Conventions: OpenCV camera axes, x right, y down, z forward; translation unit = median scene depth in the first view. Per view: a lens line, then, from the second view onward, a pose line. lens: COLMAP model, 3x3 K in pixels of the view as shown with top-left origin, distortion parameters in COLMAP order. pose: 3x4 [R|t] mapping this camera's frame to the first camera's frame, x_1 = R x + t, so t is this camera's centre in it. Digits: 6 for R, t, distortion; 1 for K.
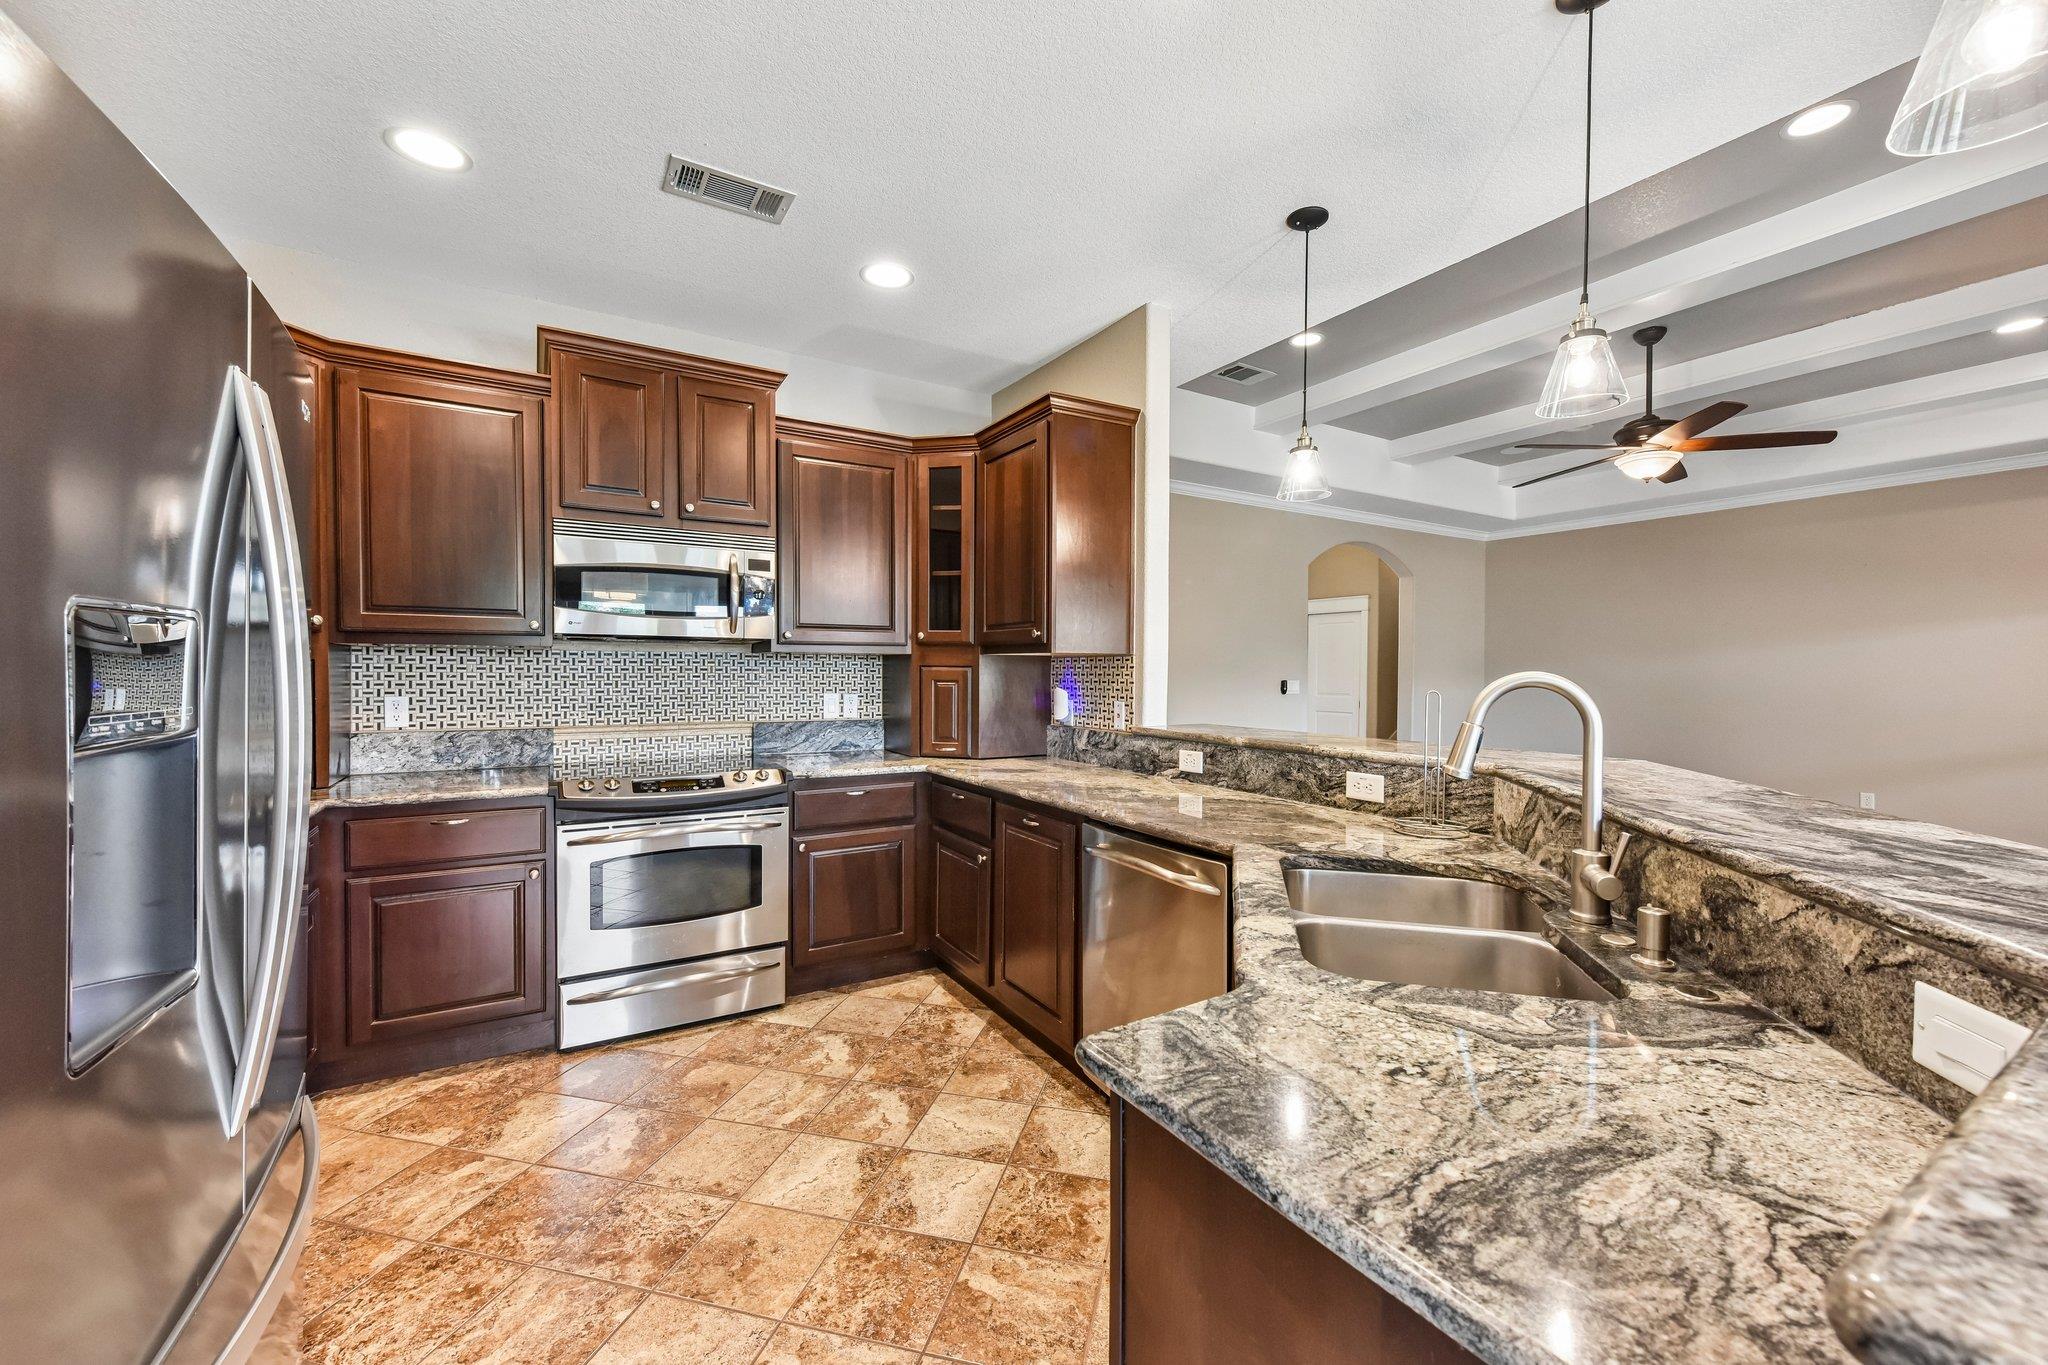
lens RADIAL K [[810.6, 0, 1033.8], [0, 810.6, 685.7], [0, 0, 1]] dist [0.007324, -0.002964]
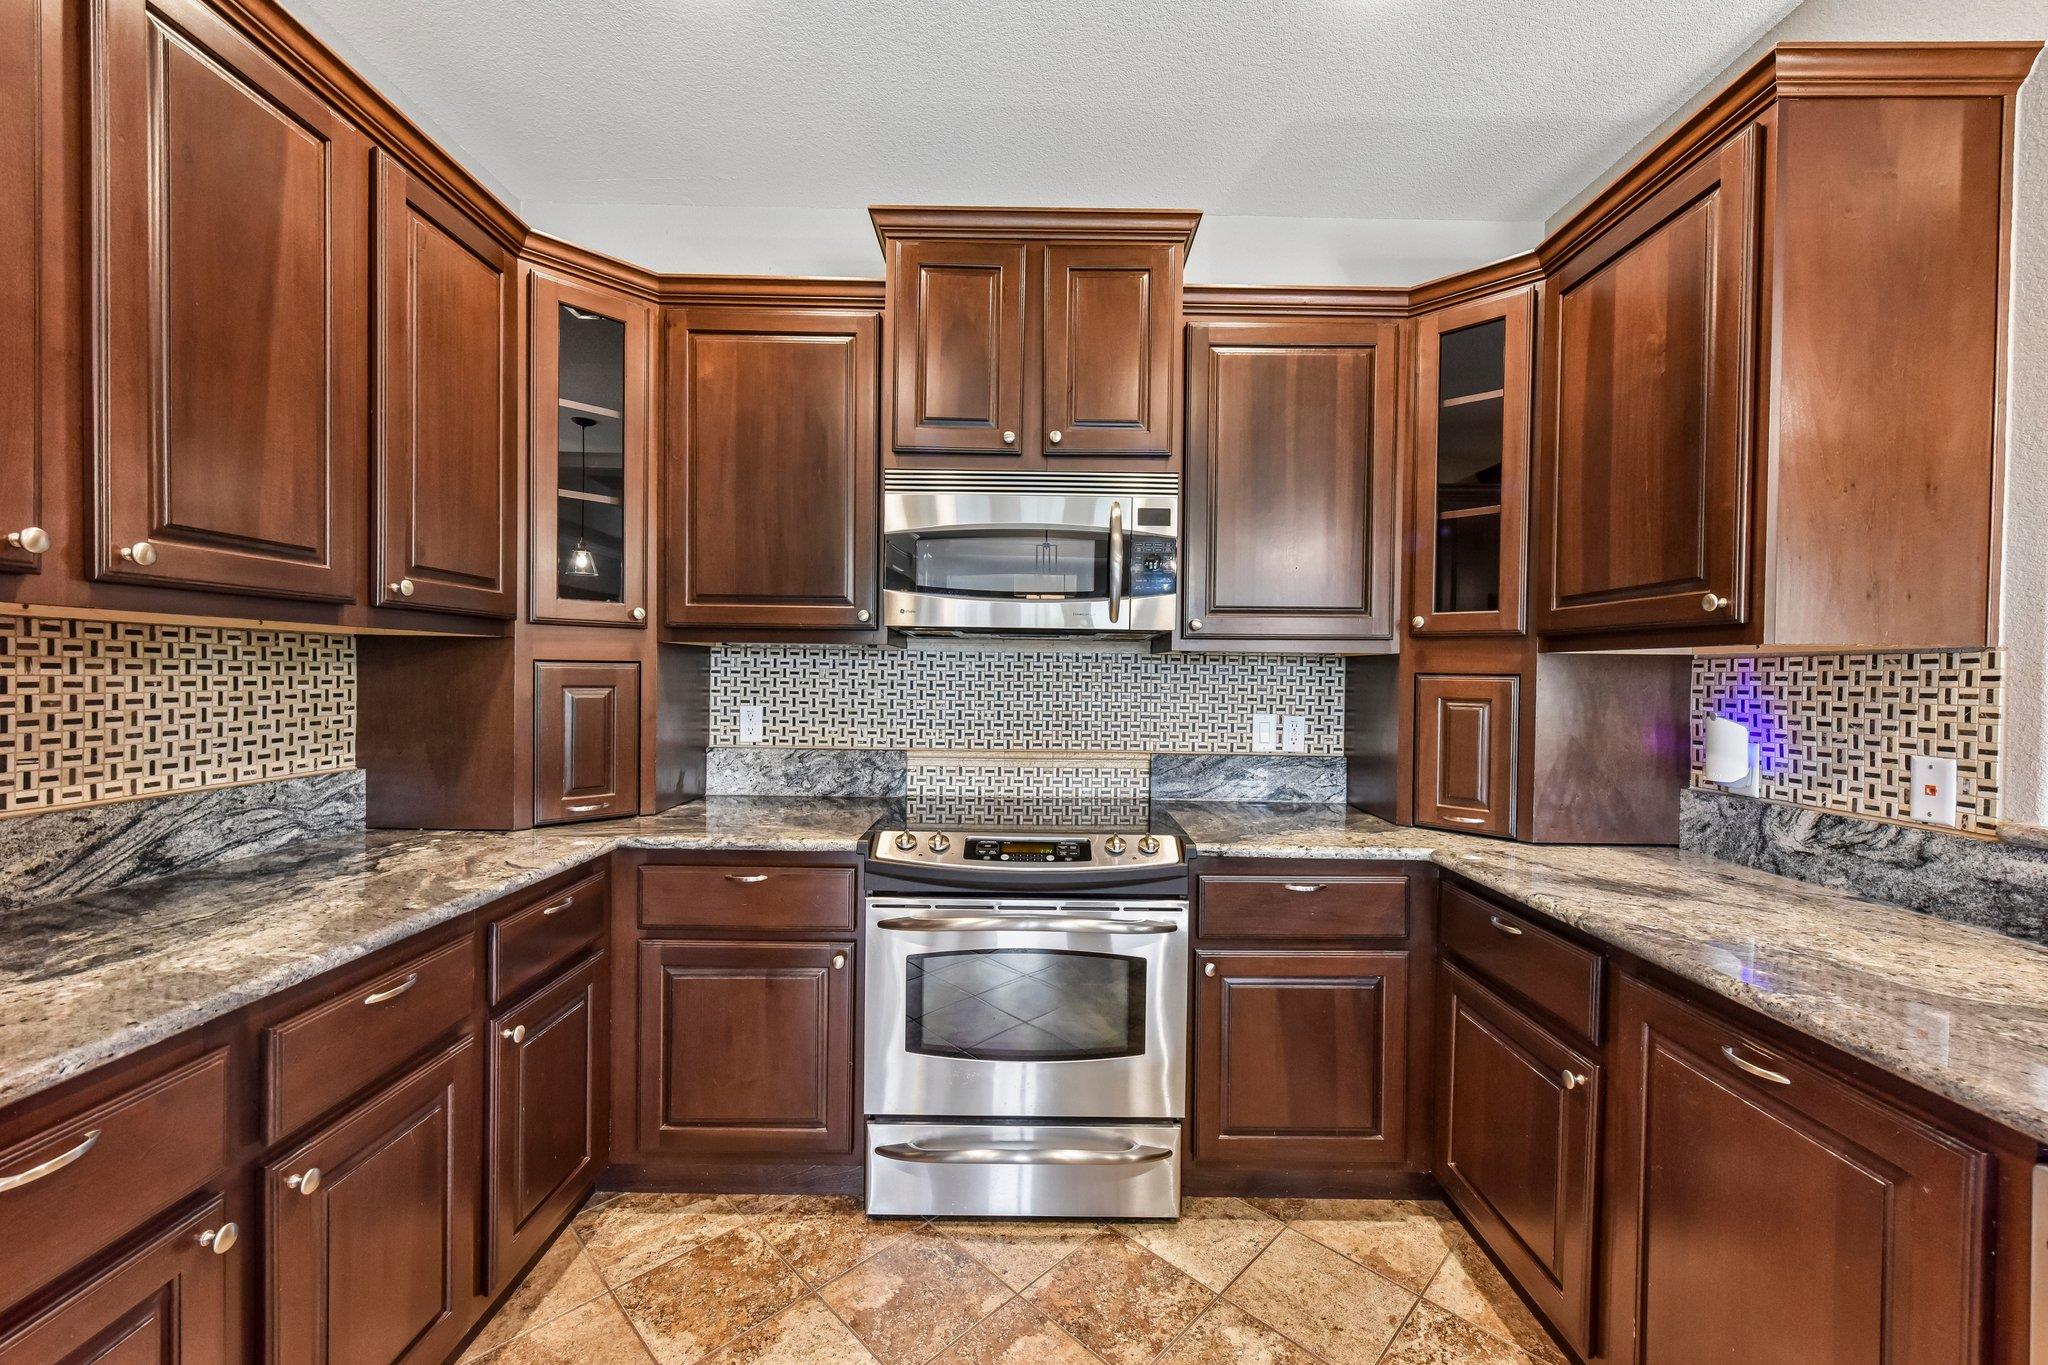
lens RADIAL K [[810.6, 0, 1033.8], [0, 810.6, 685.7], [0, 0, 1]] dist [0.007324, -0.002964]
pose [[0.862739, 0.012467, -0.505496, -0.089672], [-0.017988, 0.999820, -0.006042, -0.007563], [0.505330, 0.014305, 0.862808, 0.384863]]
